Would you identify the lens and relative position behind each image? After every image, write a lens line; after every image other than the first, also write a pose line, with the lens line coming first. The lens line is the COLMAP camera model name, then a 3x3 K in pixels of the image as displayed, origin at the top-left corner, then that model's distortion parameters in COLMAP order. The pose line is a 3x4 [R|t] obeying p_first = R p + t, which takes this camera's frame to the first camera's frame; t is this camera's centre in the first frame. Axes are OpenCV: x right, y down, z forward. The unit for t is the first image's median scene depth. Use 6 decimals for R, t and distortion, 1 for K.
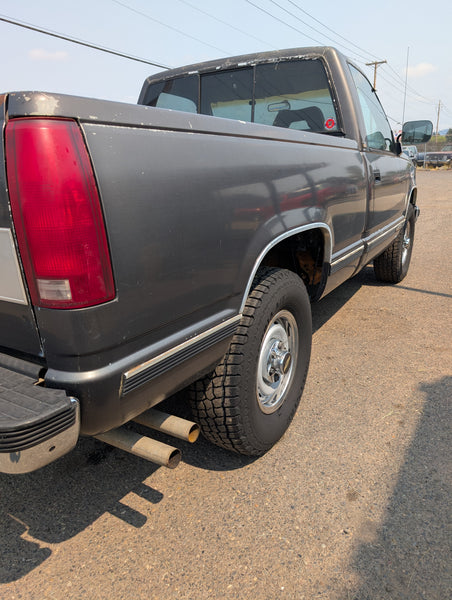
lens RADIAL K [[429.8, 0, 223.3], [0, 429.8, 299.0], [0, 0, 1]] dist [0.035067, -0.030177]
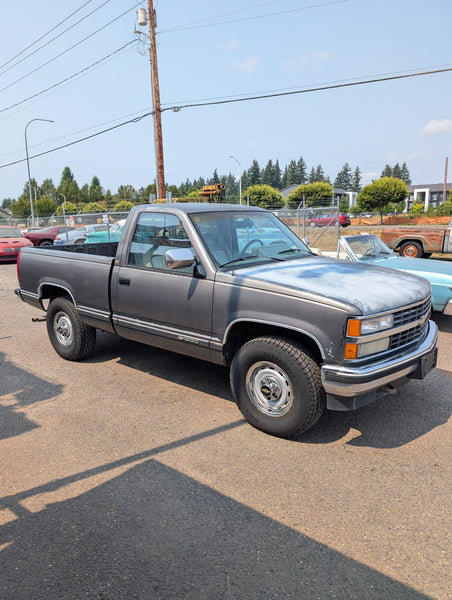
lens RADIAL K [[429.8, 0, 225.3], [0, 429.8, 299.7], [0, 0, 1]] dist [0.035067, -0.030177]
pose [[-0.153496, 0.216489, -0.964143, 2.700544], [-0.280898, 0.925894, 0.252620, -1.067057], [0.947383, 0.309602, -0.081310, 2.201262]]
